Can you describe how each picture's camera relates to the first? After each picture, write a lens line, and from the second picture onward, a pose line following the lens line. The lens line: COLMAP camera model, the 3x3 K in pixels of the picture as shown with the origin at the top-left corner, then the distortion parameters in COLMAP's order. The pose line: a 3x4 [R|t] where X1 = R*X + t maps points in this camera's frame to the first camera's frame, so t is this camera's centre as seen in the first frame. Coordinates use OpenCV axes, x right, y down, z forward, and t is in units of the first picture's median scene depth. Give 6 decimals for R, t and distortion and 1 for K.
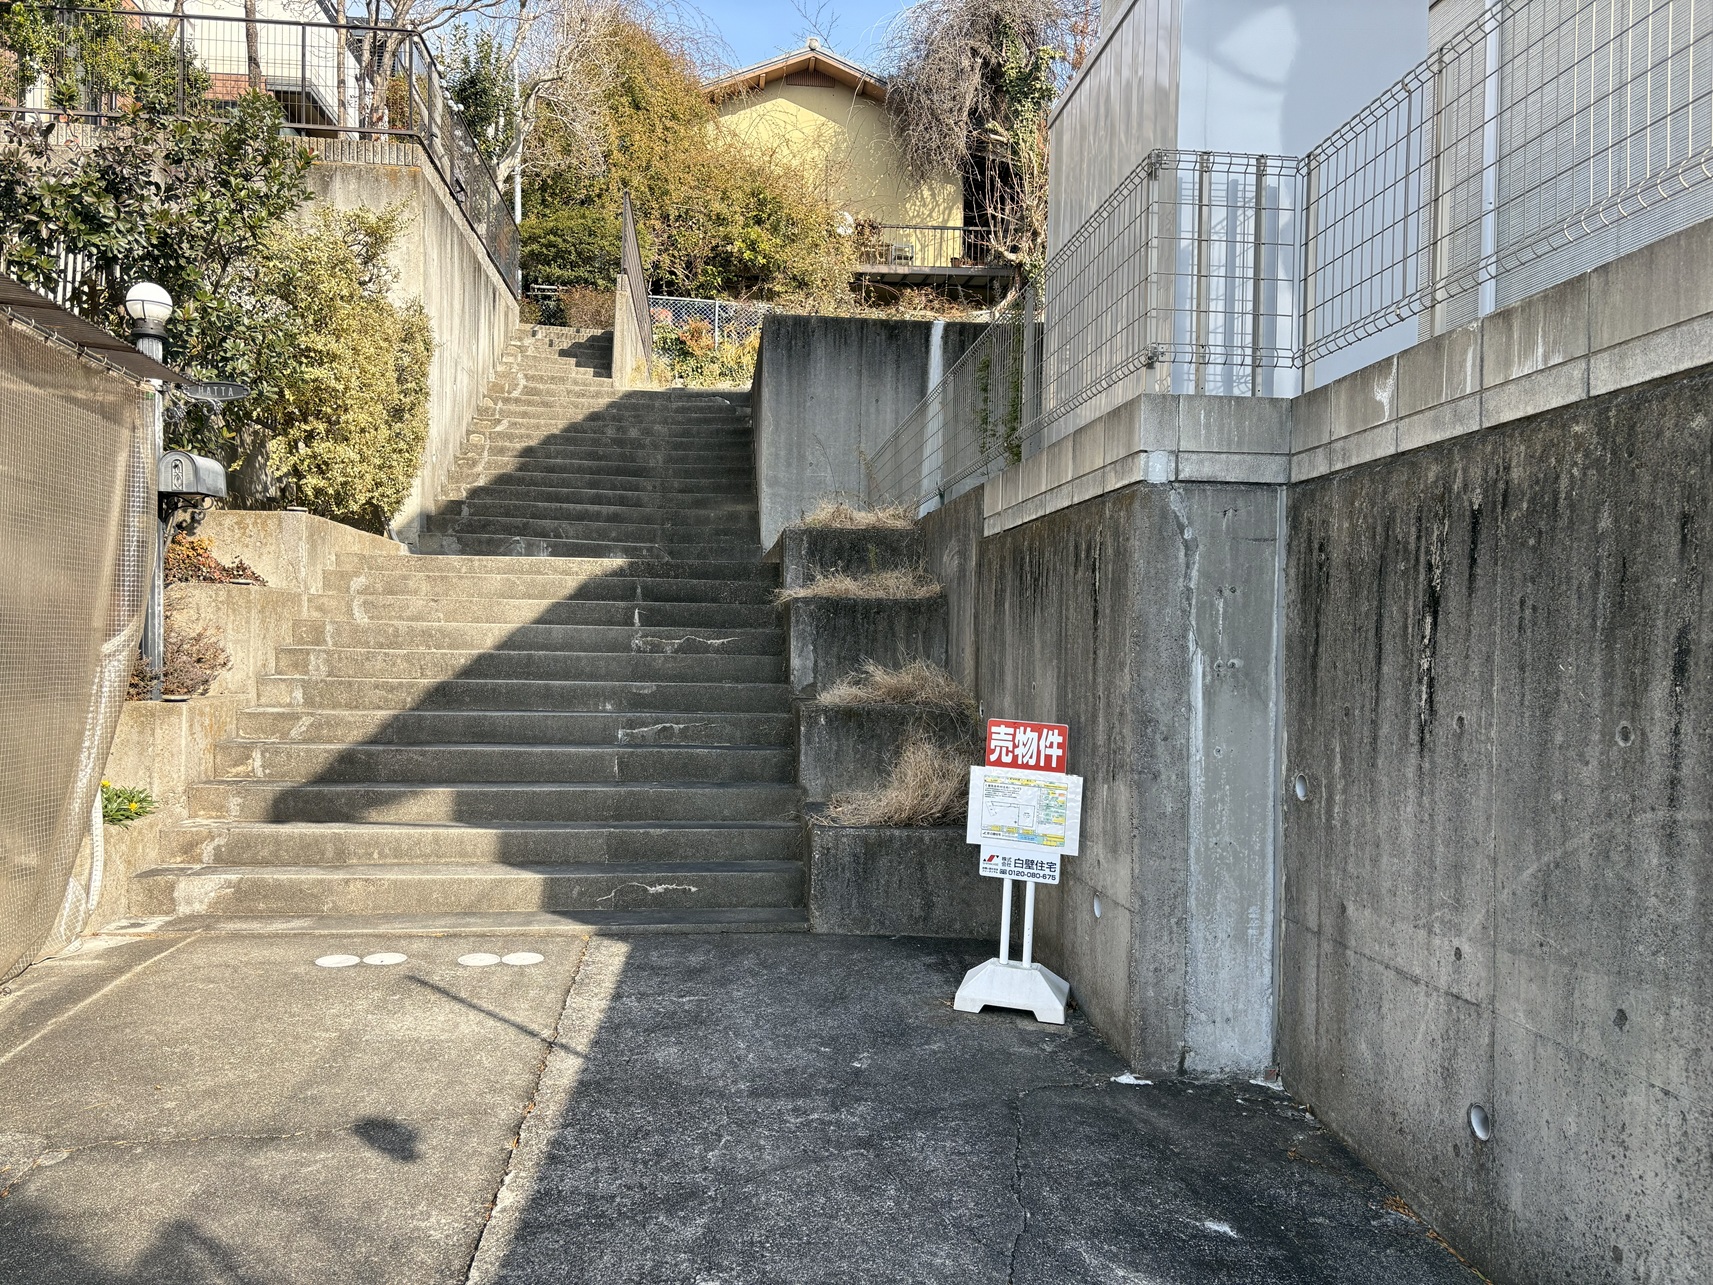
lens RADIAL K [[1354.4, 0, 856.5], [0, 1354.4, 642.5], [0, 0, 1]] dist [0.035887, -0.005116]
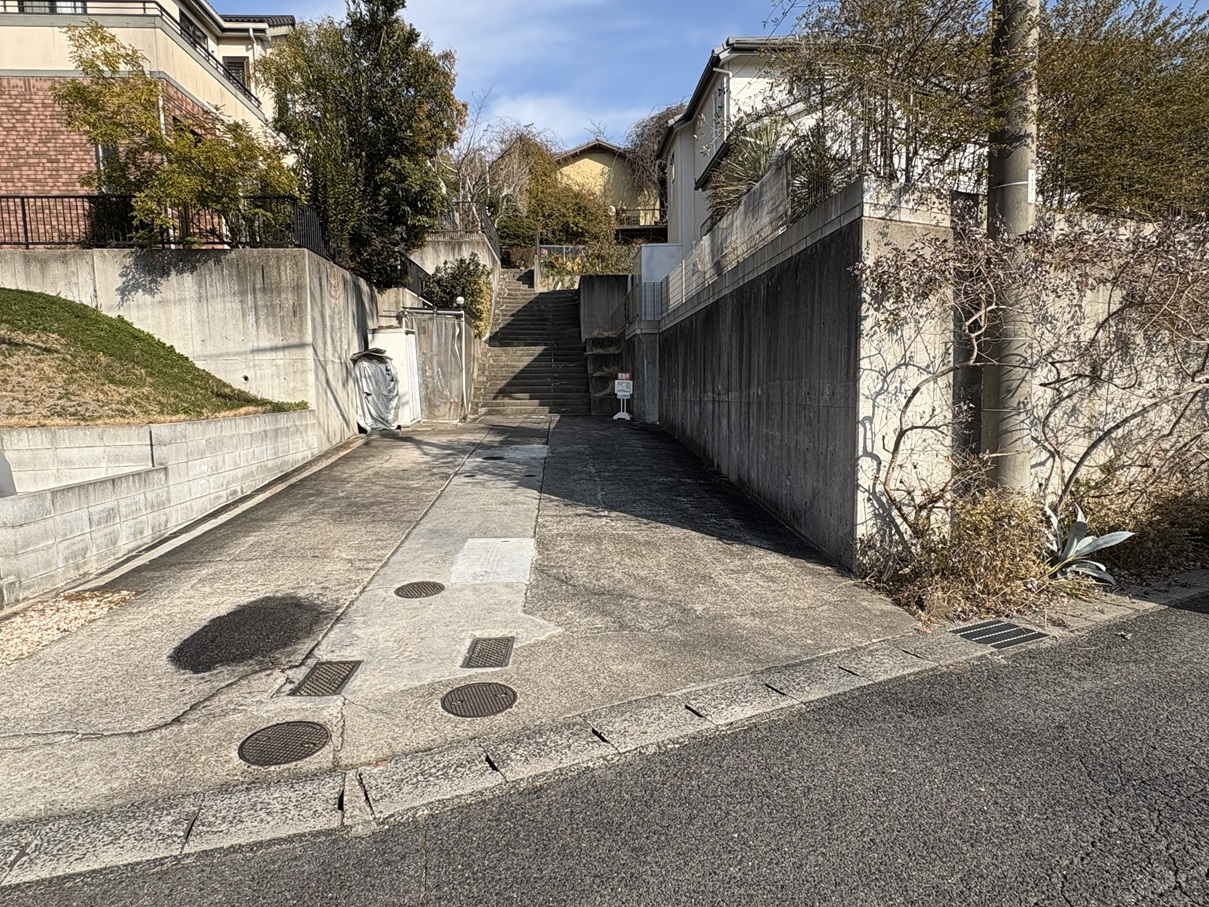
lens RADIAL K [[744.2, 0, 604.5], [0, 744.2, 453.5], [0, 0, 1]] dist [-0.000211, 0.000003]
pose [[0.998123, -0.029428, -0.053713, 0.043914], [0.034366, 0.995029, 0.093463, 0.021955], [0.050696, -0.095133, 0.994173, -0.499736]]
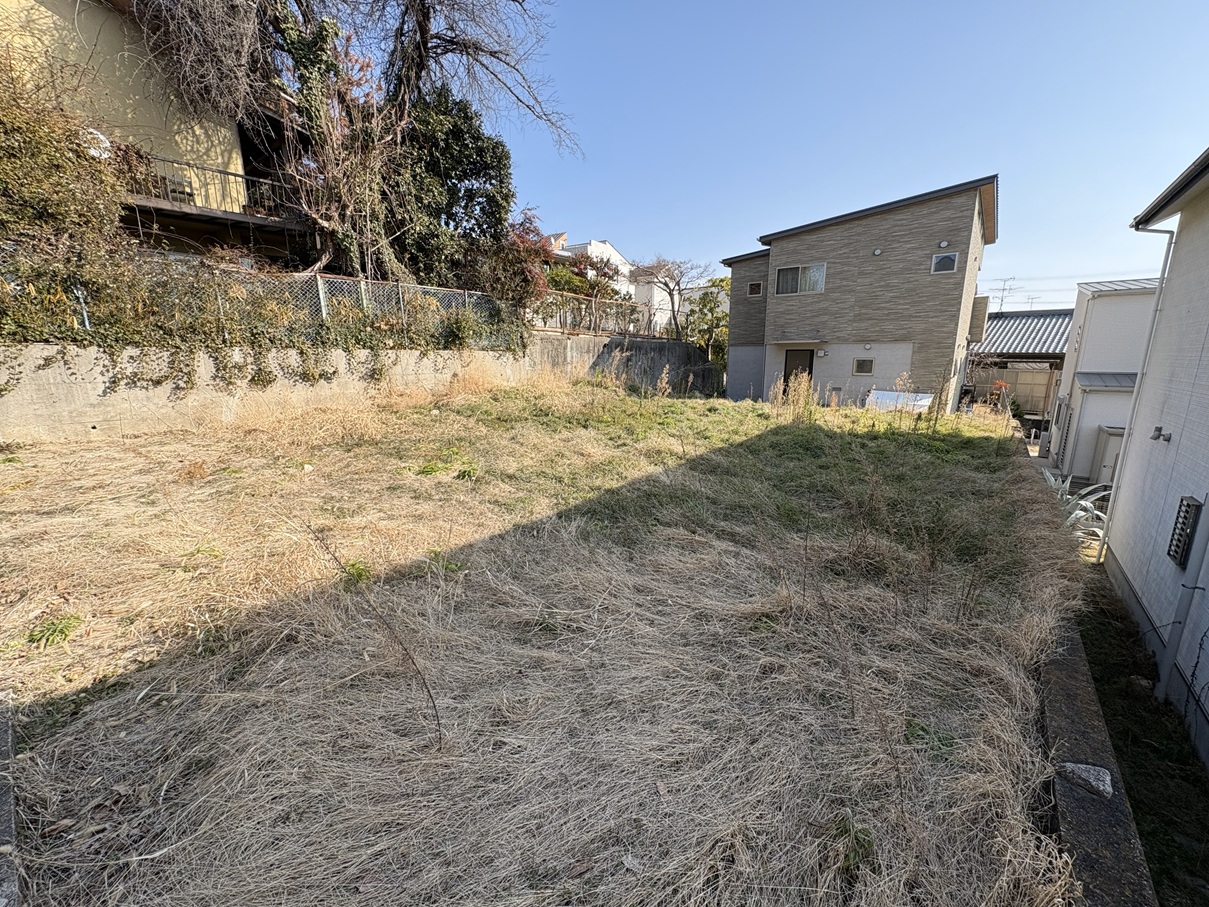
lens RADIAL K [[482.8, 0, 604.5], [0, 482.8, 453.5], [0, 0, 1]] dist [0.008736, -0.000138]
pose [[0.711721, -0.155518, 0.685031, -0.024888], [0.013265, 0.977987, 0.208244, -0.185589], [-0.702337, -0.139125, 0.698117, 0.553040]]
